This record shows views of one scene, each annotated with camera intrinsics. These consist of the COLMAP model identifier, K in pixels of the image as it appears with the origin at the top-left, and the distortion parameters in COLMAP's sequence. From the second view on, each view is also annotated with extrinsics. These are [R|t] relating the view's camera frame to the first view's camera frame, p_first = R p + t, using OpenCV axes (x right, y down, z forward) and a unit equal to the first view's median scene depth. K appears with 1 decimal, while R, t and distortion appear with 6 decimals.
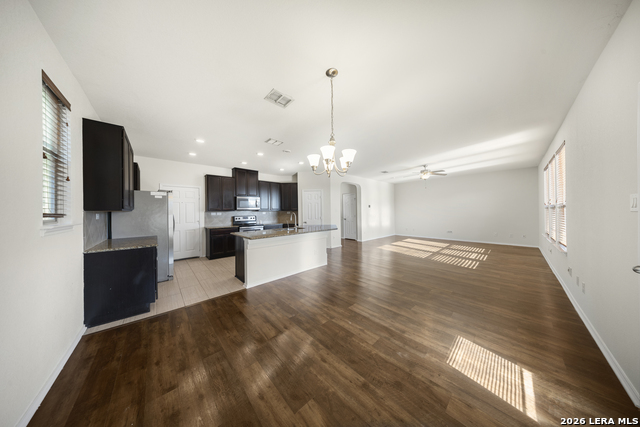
lens RADIAL K [[179.4, 0, 319.2], [0, 179.4, 211.6], [0, 0, 1]] dist [0.000254, -0.000011]
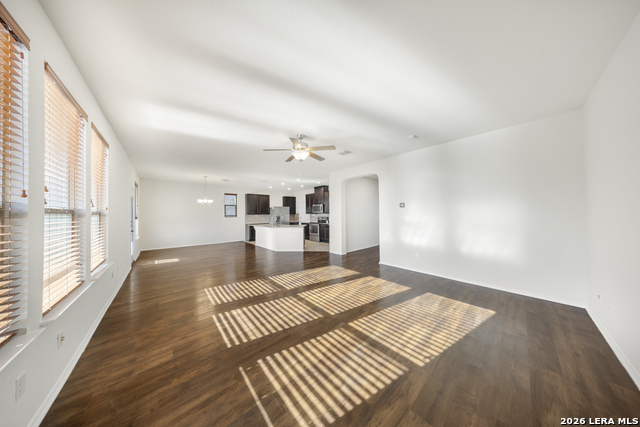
lens RADIAL K [[179.4, 0, 319.2], [0, 179.4, 211.6], [0, 0, 1]] dist [0.000254, -0.000011]
pose [[-0.022861, -0.003143, -0.999734, 1.240598], [0.011320, 0.999930, -0.003402, -0.017492], [0.999675, -0.011395, -0.022824, 1.151394]]
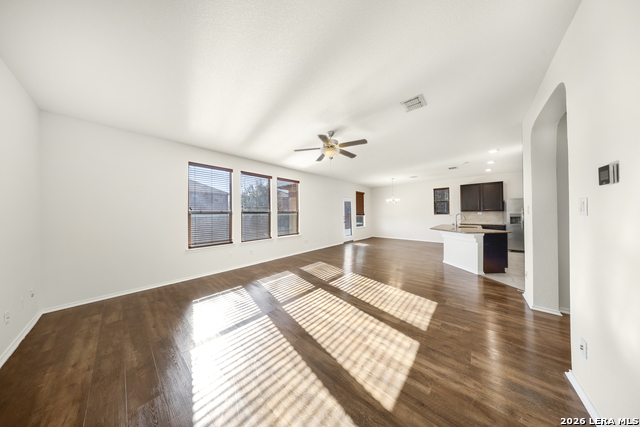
lens RADIAL K [[178.8, 0, 315.8], [0, 178.8, 212.4], [0, 0, 1]] dist [-0.000047, -0.000014]
pose [[-0.995451, 0.017388, -0.093672, 0.742931], [0.017820, 0.999834, -0.003780, -0.011272], [0.093591, -0.005432, -0.995596, 1.657783]]
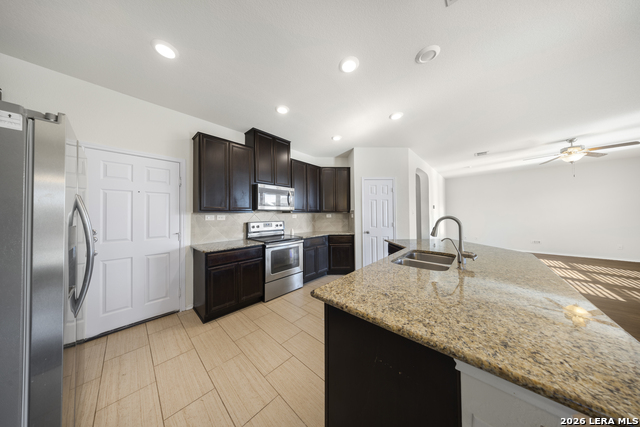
lens RADIAL K [[177.8, 0, 320.0], [0, 177.8, 213.5], [0, 0, 1]] dist [-0.000027, -0.000005]
pose [[0.996223, 0.003889, 0.086747, -0.342451], [-0.003144, 0.999957, -0.008713, 0.004378], [-0.086777, 0.008407, 0.996192, 0.504422]]
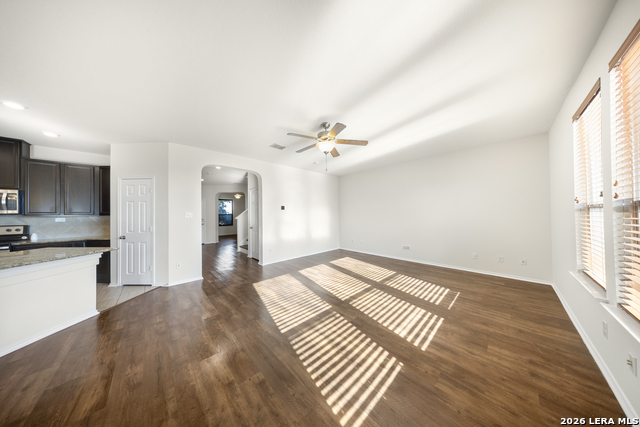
lens RADIAL K [[181.2, 0, 316.1], [0, 181.2, 213.3], [0, 0, 1]] dist [-0.007479, -0.000042]
pose [[0.999947, -0.000541, 0.010267, 0.594664], [0.000611, 0.999977, -0.006778, -0.009604], [-0.010263, 0.006784, 0.999924, 0.541653]]
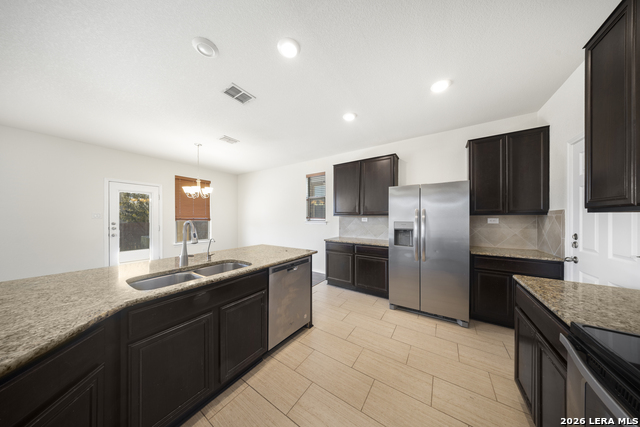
lens RADIAL K [[186.1, 0, 317.3], [0, 186.1, 218.4], [0, 0, 1]] dist [0.000094, 0.000000]
pose [[-0.972237, 0.009581, -0.233802, -0.236373], [0.008280, 0.999944, 0.006545, 0.001962], [0.233851, 0.004427, -0.972262, 1.107742]]
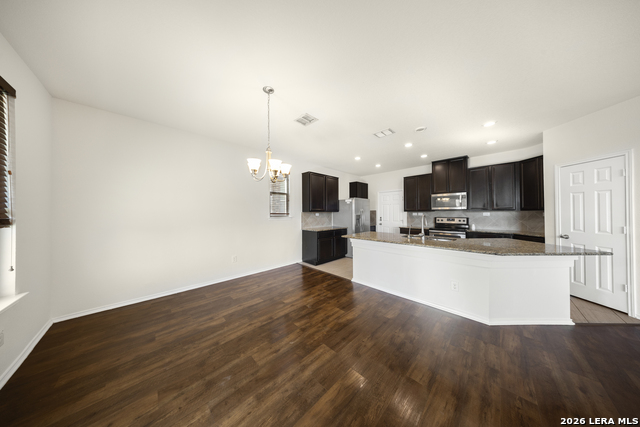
lens RADIAL K [[179.4, 0, 319.2], [0, 179.4, 211.6], [0, 0, 1]] dist [0.000254, -0.000011]
pose [[0.038228, 0.002689, -0.999265, 0.415780], [0.003434, 0.999990, 0.002822, -0.006358], [0.999263, -0.003539, 0.038218, 0.439523]]
